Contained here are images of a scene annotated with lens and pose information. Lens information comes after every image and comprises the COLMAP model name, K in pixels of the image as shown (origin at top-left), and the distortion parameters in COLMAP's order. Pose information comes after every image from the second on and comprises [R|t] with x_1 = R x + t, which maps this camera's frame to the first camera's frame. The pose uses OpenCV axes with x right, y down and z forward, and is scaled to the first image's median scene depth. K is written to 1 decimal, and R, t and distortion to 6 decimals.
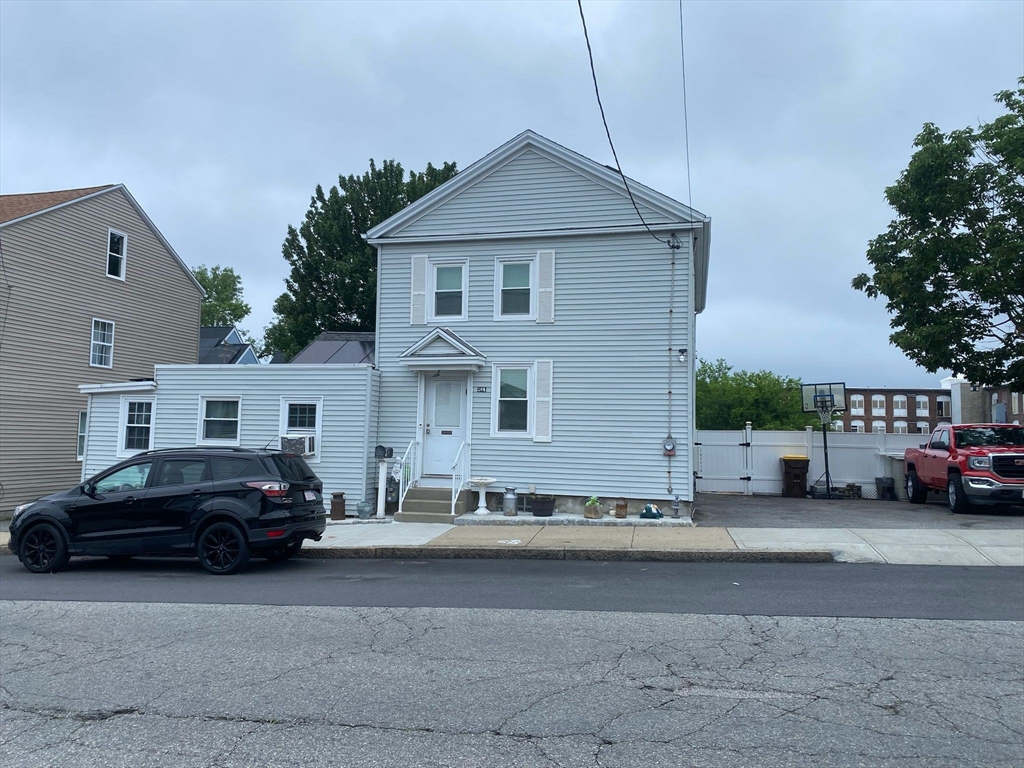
lens RADIAL K [[765.0, 0, 512.0], [0, 765.0, 384.0], [0, 0, 1]] dist [0.112474, -0.270712]
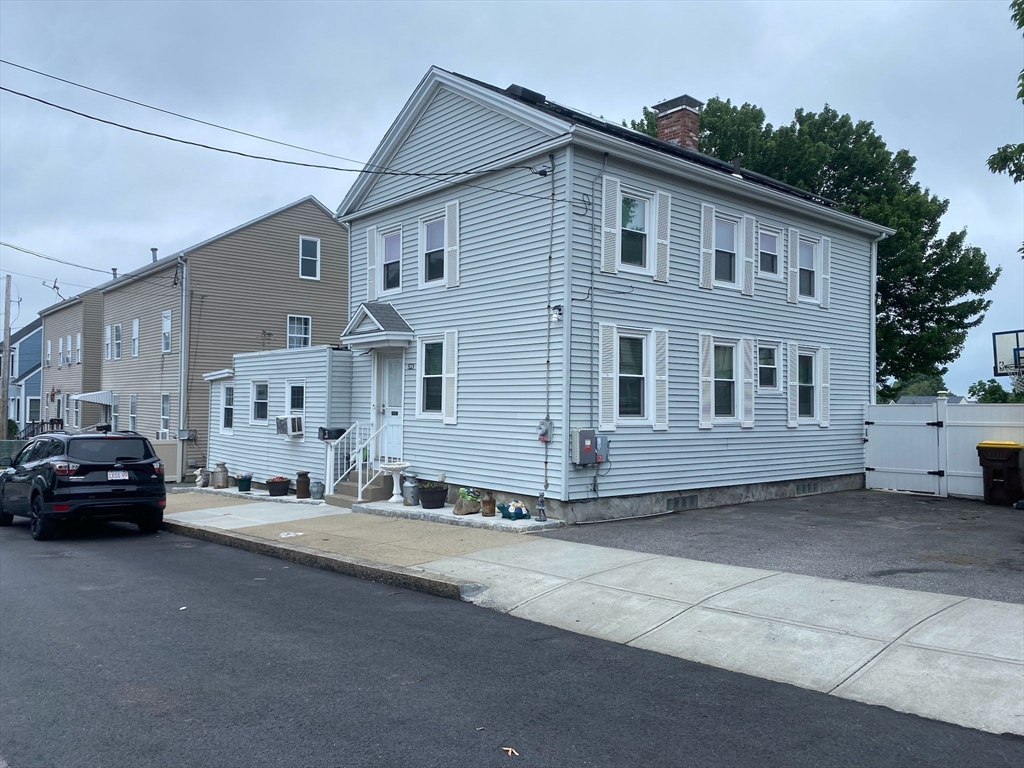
lens RADIAL K [[774.6, 0, 512.0], [0, 774.6, 384.0], [0, 0, 1]] dist [0.135607, -0.280205]
pose [[0.809232, -0.025318, -0.586943, 0.597674], [0.047920, 0.998586, 0.022994, 0.012739], [0.585531, -0.046734, 0.809301, 0.312721]]
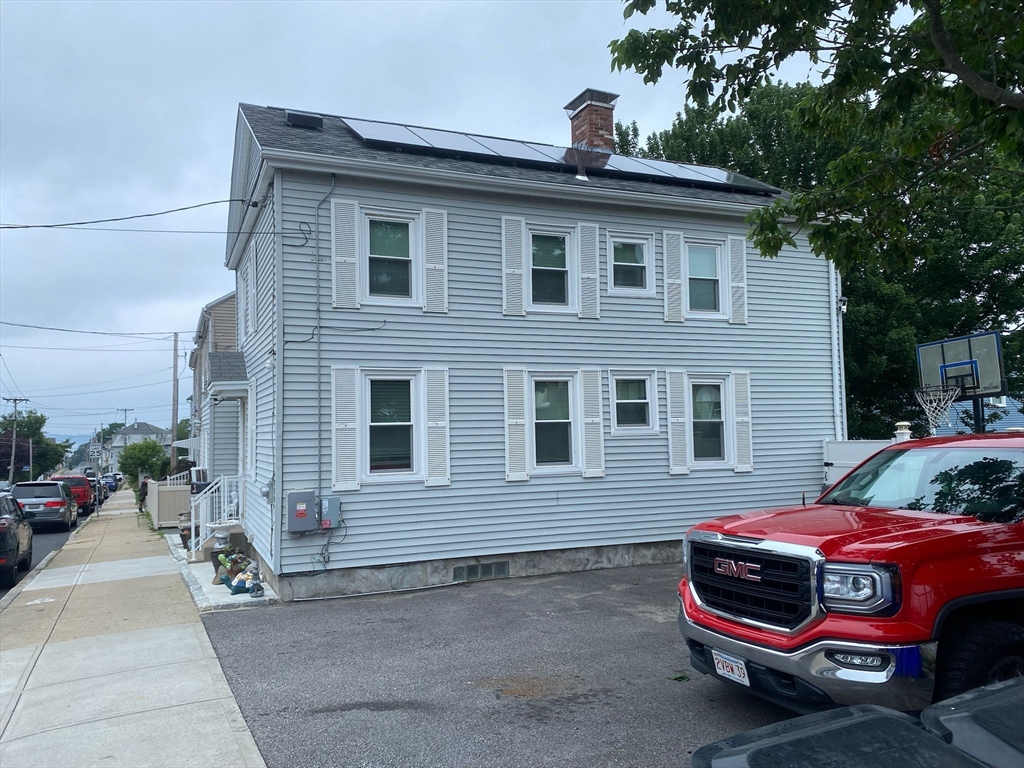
lens RADIAL K [[828.9, 0, 512.0], [0, 828.9, 384.0], [0, 0, 1]] dist [0.158801, -0.371509]
pose [[0.618396, -0.093184, -0.780323, 0.869651], [0.096742, 0.994419, -0.042085, 0.034605], [0.779890, -0.049465, 0.623959, 0.654105]]
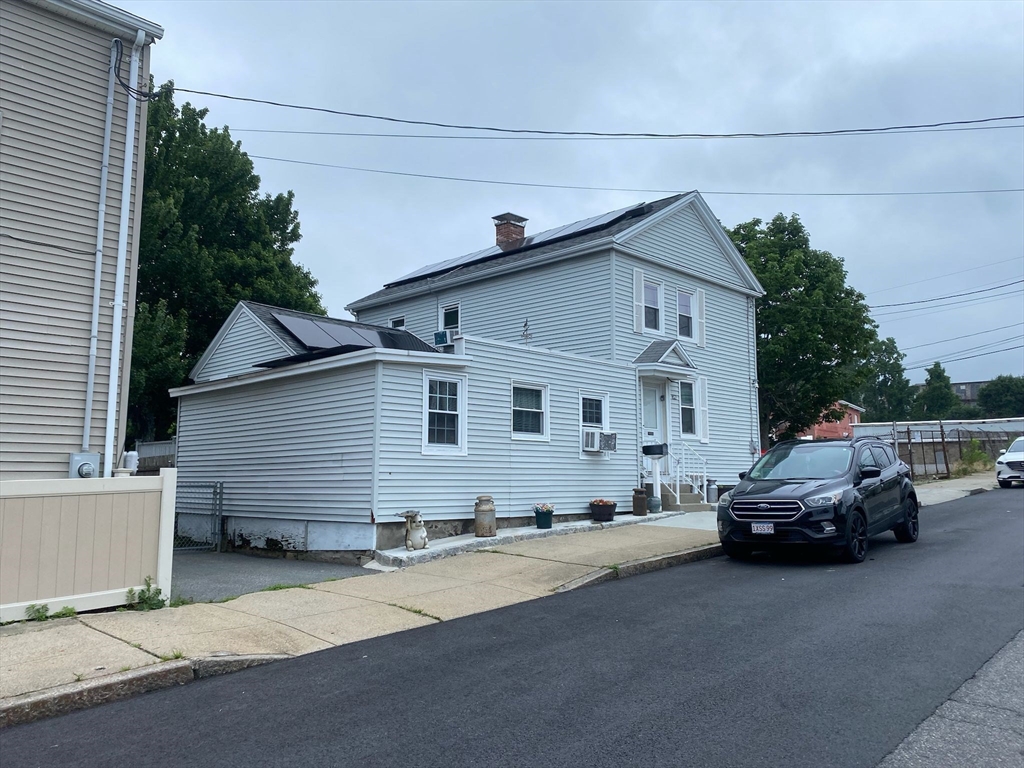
lens RADIAL K [[791.8, 0, 512.0], [0, 791.8, 384.0], [0, 0, 1]] dist [-0.002089, -0.002736]
pose [[0.505950, 0.080977, 0.858753, -1.182700], [-0.060994, 0.996450, -0.058025, 0.071471], [-0.860404, -0.023022, 0.509093, 0.593484]]
